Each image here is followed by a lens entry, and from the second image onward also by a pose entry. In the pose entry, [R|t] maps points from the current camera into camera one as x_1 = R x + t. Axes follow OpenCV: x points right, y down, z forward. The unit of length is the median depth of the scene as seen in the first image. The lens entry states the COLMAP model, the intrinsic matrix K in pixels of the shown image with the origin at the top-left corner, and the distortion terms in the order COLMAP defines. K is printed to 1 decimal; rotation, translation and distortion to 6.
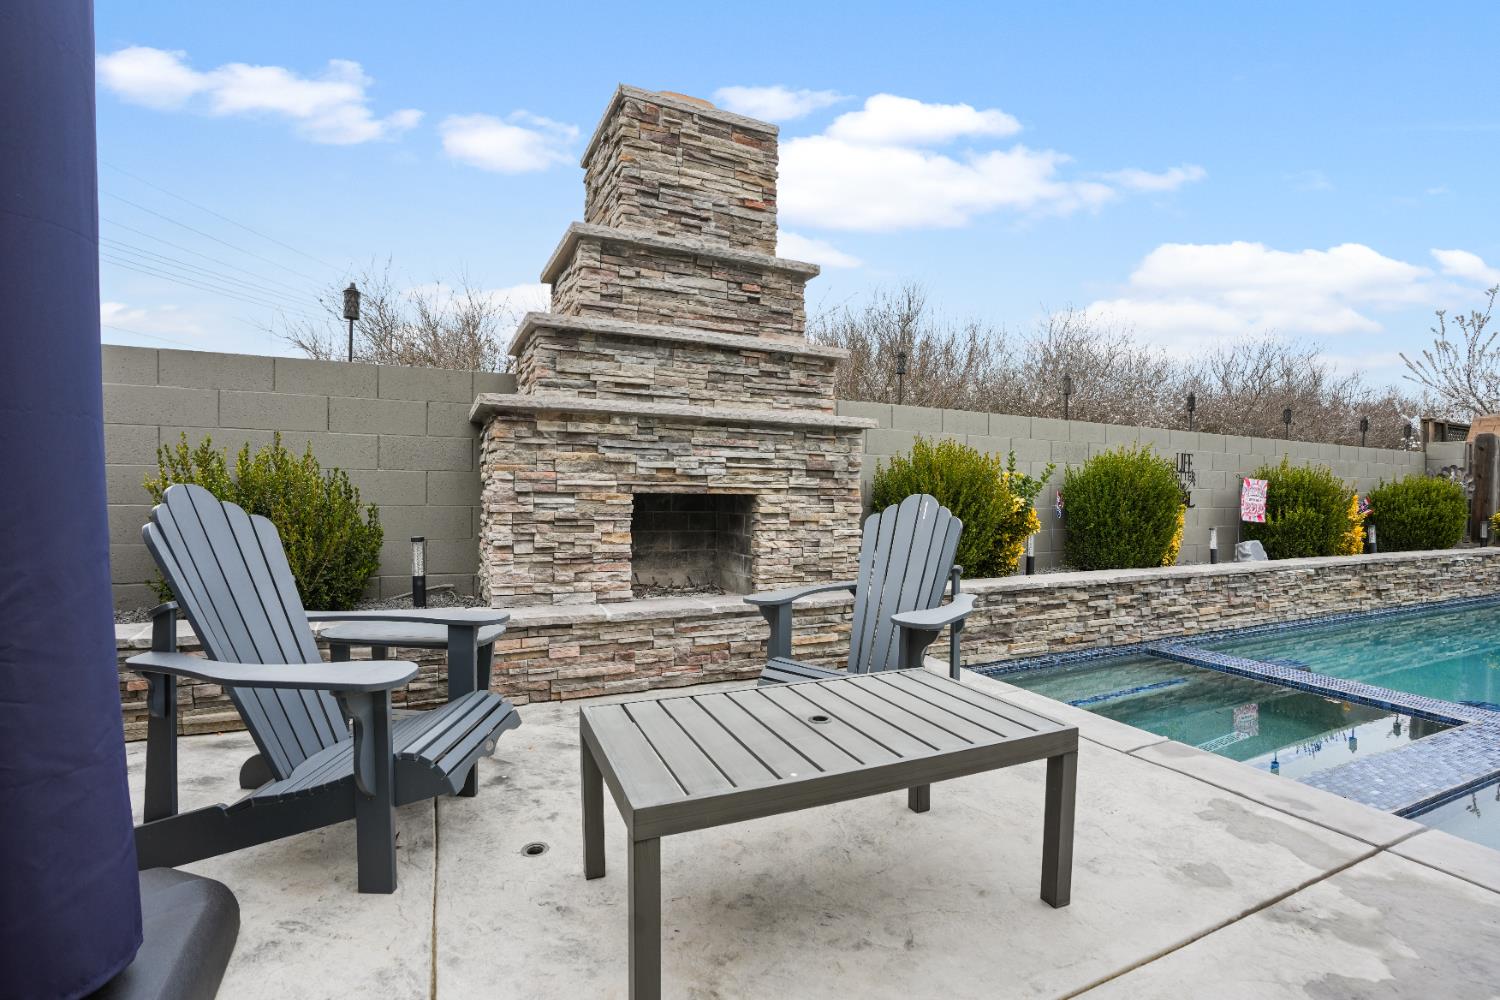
lens RADIAL K [[688.0, 0, 745.7], [0, 688.0, 499.9], [0, 0, 1]] dist [-0.060723, 0.019879]
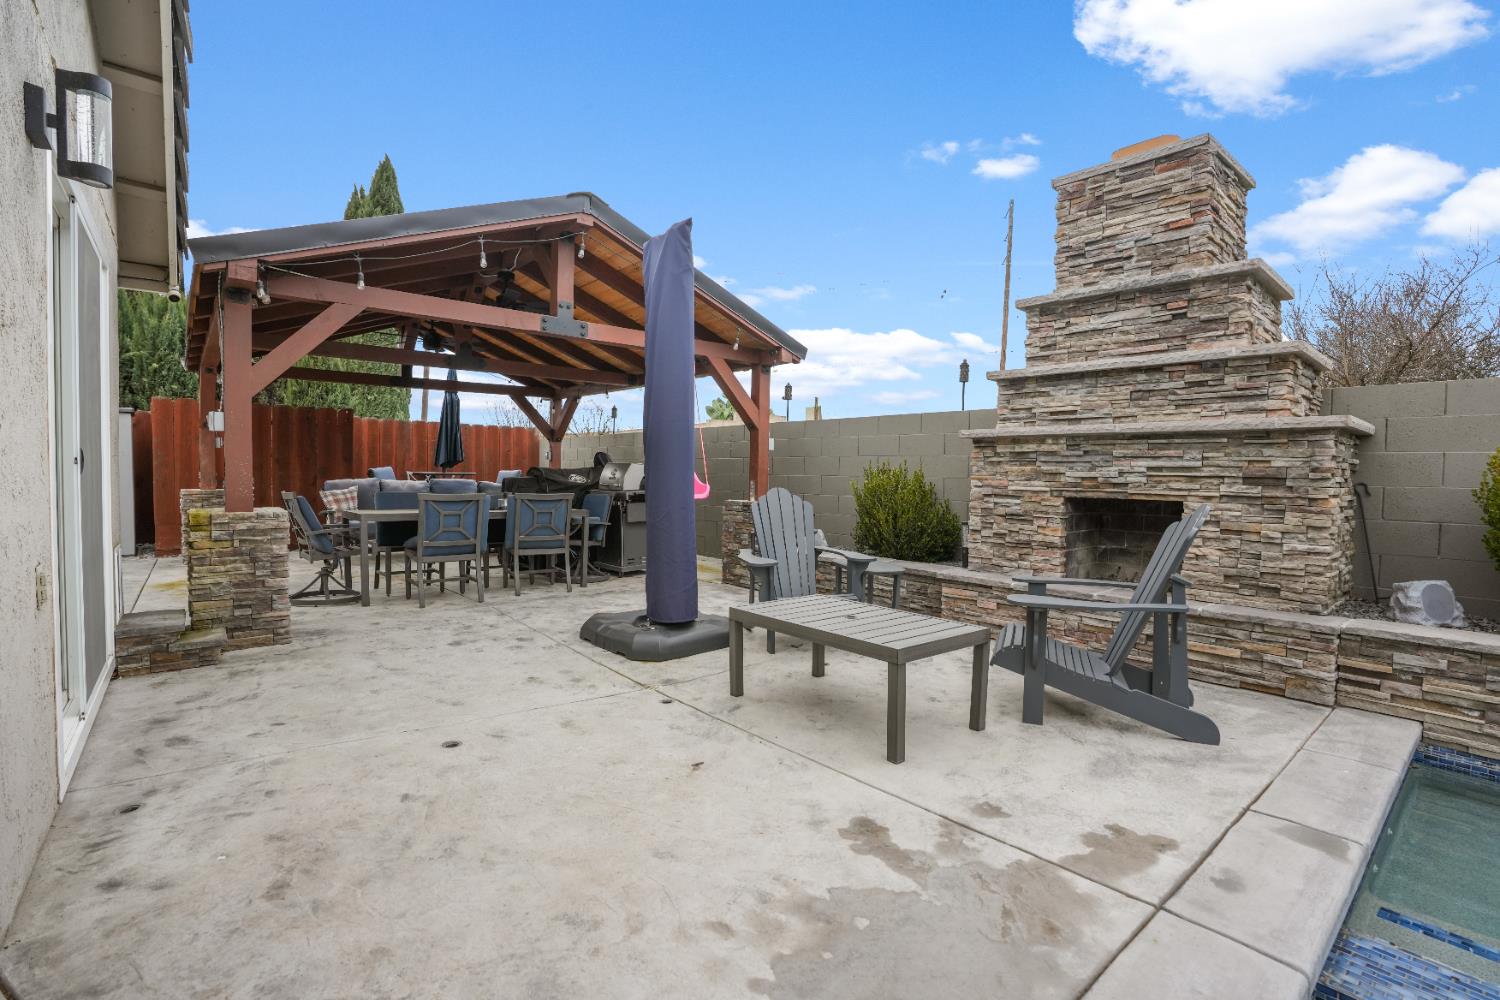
lens RADIAL K [[688.0, 0, 757.5], [0, 688.0, 499.1], [0, 0, 1]] dist [-0.060723, 0.019879]
pose [[0.267281, 0.025470, -0.963282, 0.795088], [-0.025095, 0.999496, 0.019464, -0.014540], [0.963292, 0.018971, 0.267785, 0.103204]]
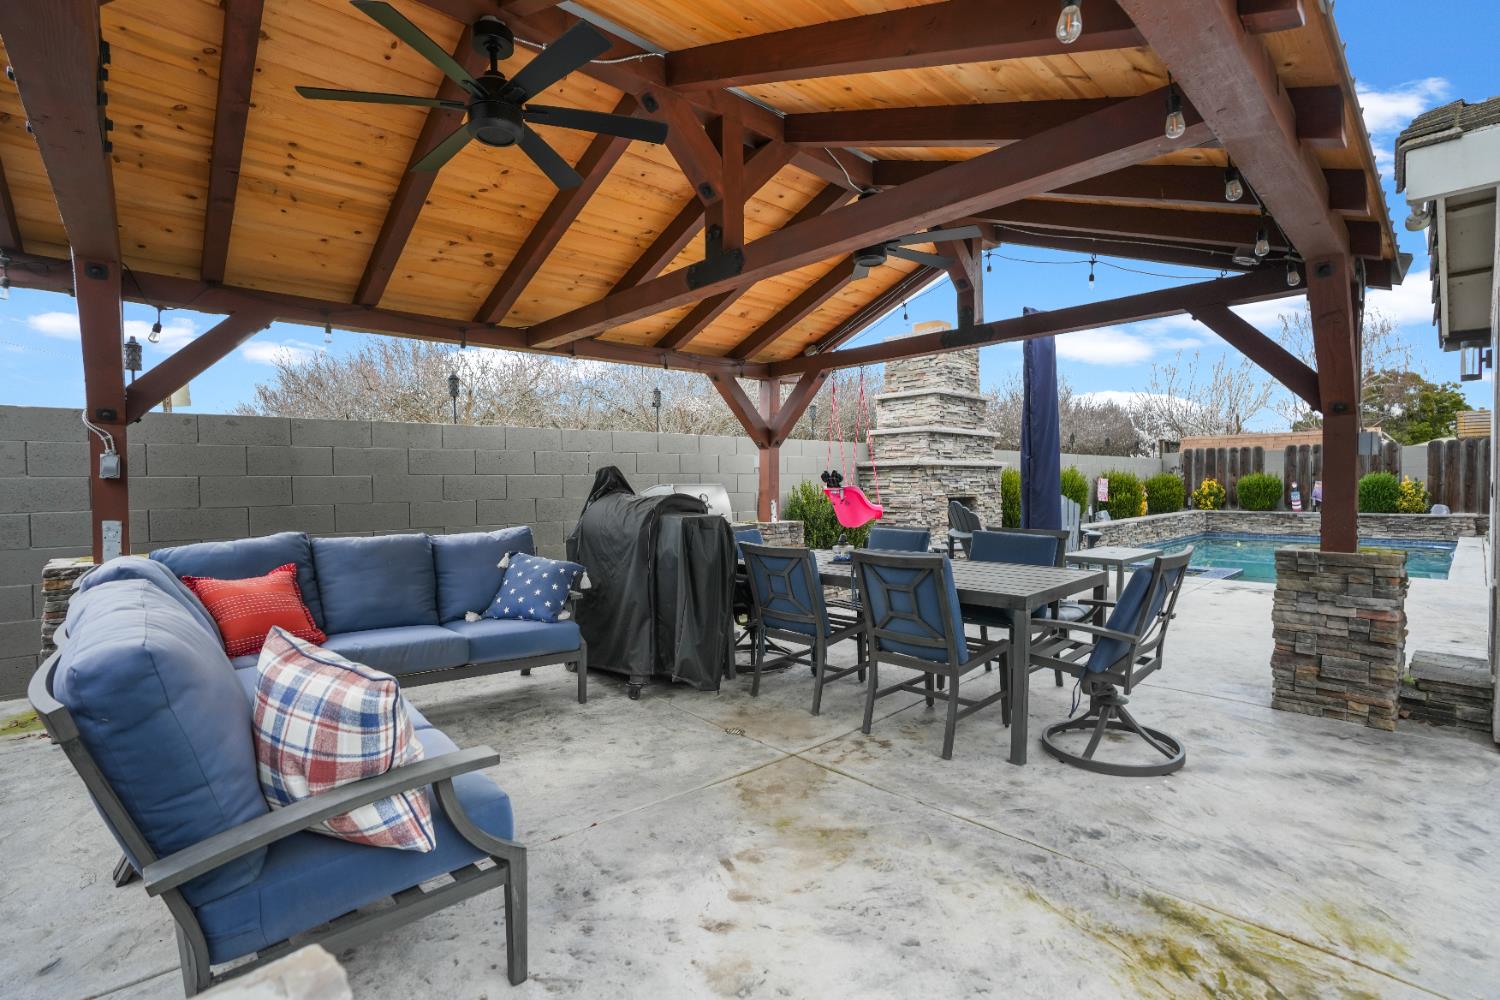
lens RADIAL K [[688.0, 0, 742.5], [0, 688.0, 499.1], [0, 0, 1]] dist [-0.060723, 0.019879]
pose [[0.955859, -0.031182, 0.292166, -1.376027], [0.027463, 0.999481, 0.016823, -0.058386], [-0.292539, -0.008057, 0.956220, -0.962285]]
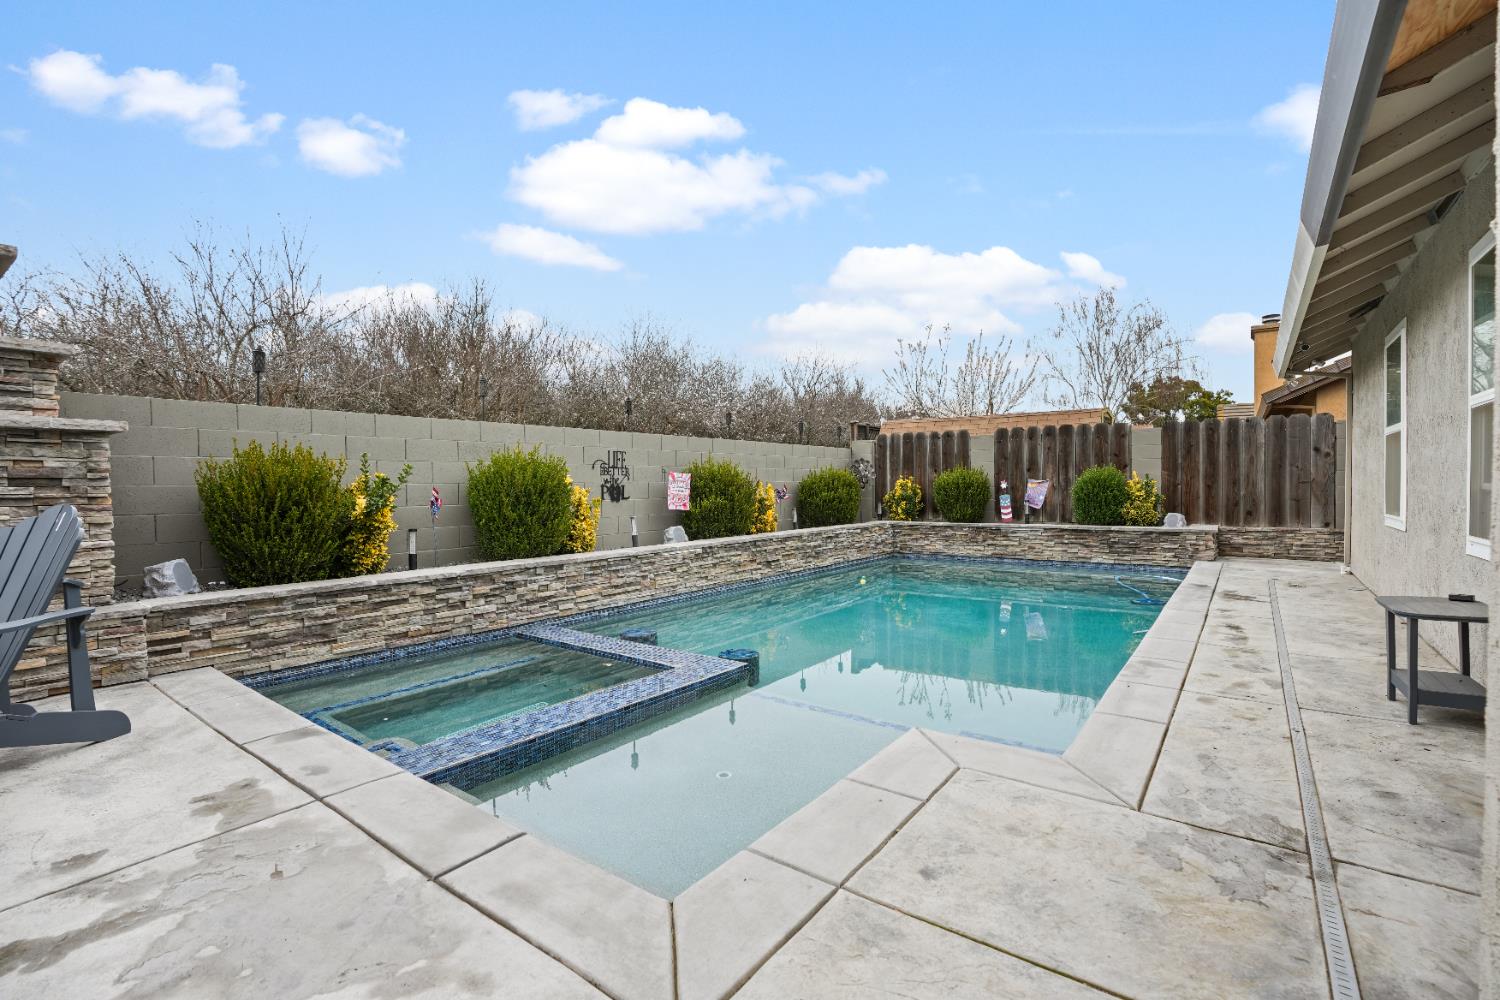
lens RADIAL K [[688.0, 0, 751.4], [0, 688.0, 499.9], [0, 0, 1]] dist [-0.060723, 0.019879]
pose [[0.881495, -0.031917, 0.471114, 0.526530], [0.026403, 0.999484, 0.018311, -0.005610], [-0.471455, -0.003703, 0.881882, -0.198136]]
